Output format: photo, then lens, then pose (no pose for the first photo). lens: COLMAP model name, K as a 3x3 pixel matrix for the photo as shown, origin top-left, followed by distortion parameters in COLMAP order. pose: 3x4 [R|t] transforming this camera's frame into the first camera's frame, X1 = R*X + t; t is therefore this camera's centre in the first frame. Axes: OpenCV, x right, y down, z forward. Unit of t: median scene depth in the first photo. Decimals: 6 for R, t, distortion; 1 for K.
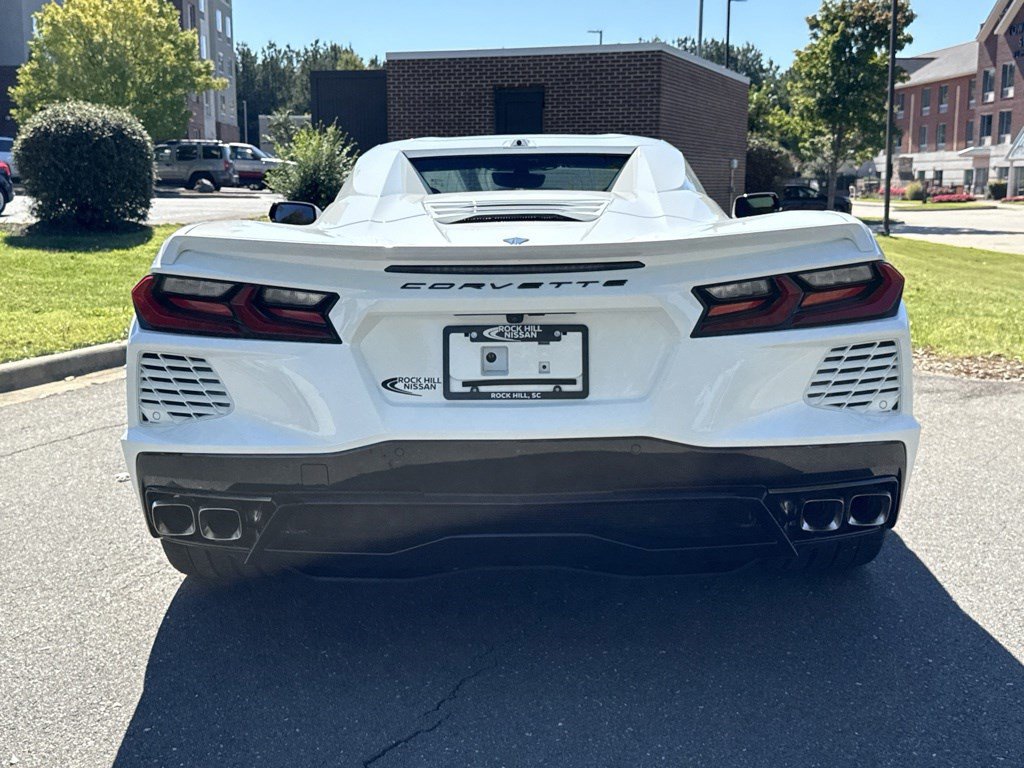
lens RADIAL K [[1262.1, 0, 512.0], [0, 1262.1, 384.0], [0, 0, 1]] dist [0.218776, -0.540273]
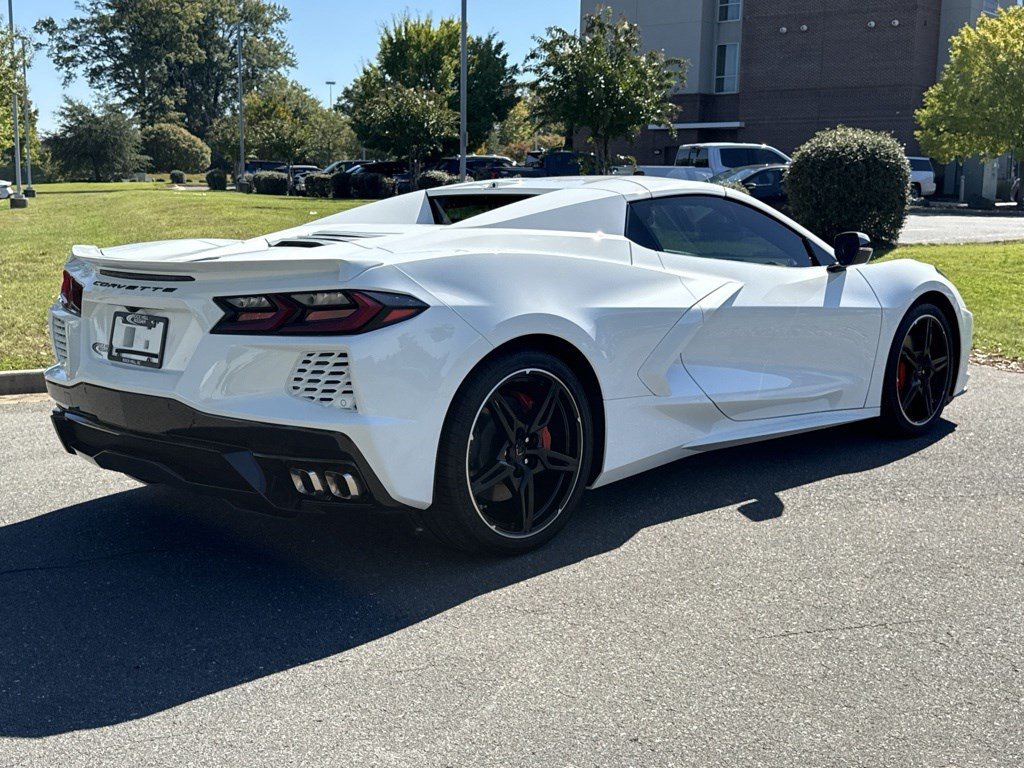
lens RADIAL K [[1262.1, 0, 512.0], [0, 1262.1, 384.0], [0, 0, 1]] dist [0.218776, -0.540273]
pose [[0.728881, 0.113129, -0.675229, 1.136358], [-0.120944, 0.992019, 0.035651, -0.060977], [0.673873, 0.055680, 0.736746, 0.168204]]
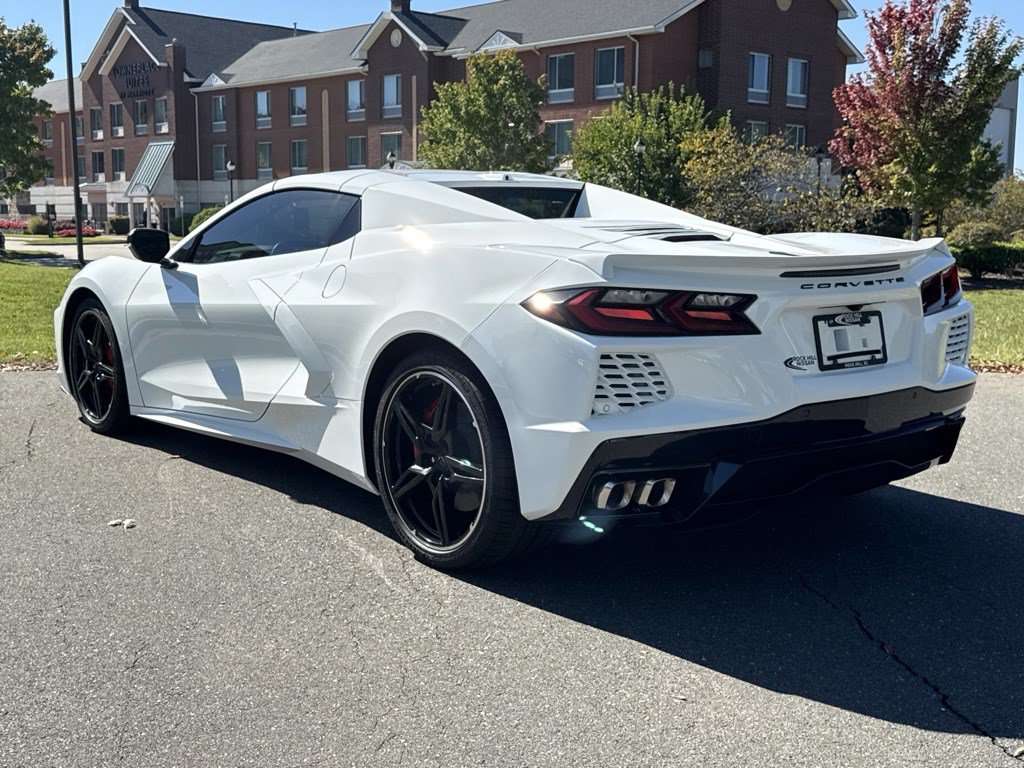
lens RADIAL K [[1262.1, 0, 512.0], [0, 1262.1, 384.0], [0, 0, 1]] dist [0.218776, -0.540273]
pose [[0.769046, -0.077730, 0.634449, -0.983087], [0.094585, 0.995490, 0.007311, -0.012615], [-0.632156, 0.054387, 0.772930, 0.143877]]
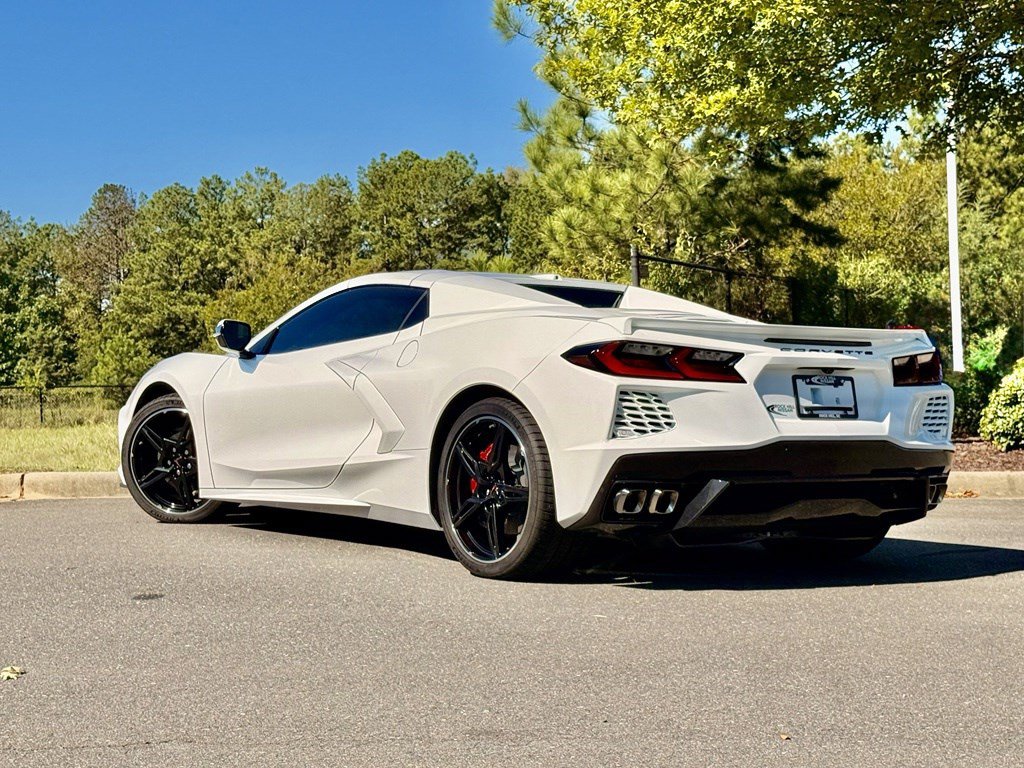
lens RADIAL K [[1822.6, 0, 512.0], [0, 1822.6, 384.0], [0, 0, 1]] dist [0.268414, -0.059107]
pose [[0.790026, 0.032575, 0.612208, -1.571918], [0.068727, 0.987587, -0.141237, 0.243120], [-0.609209, 0.153656, 0.777981, -0.570822]]
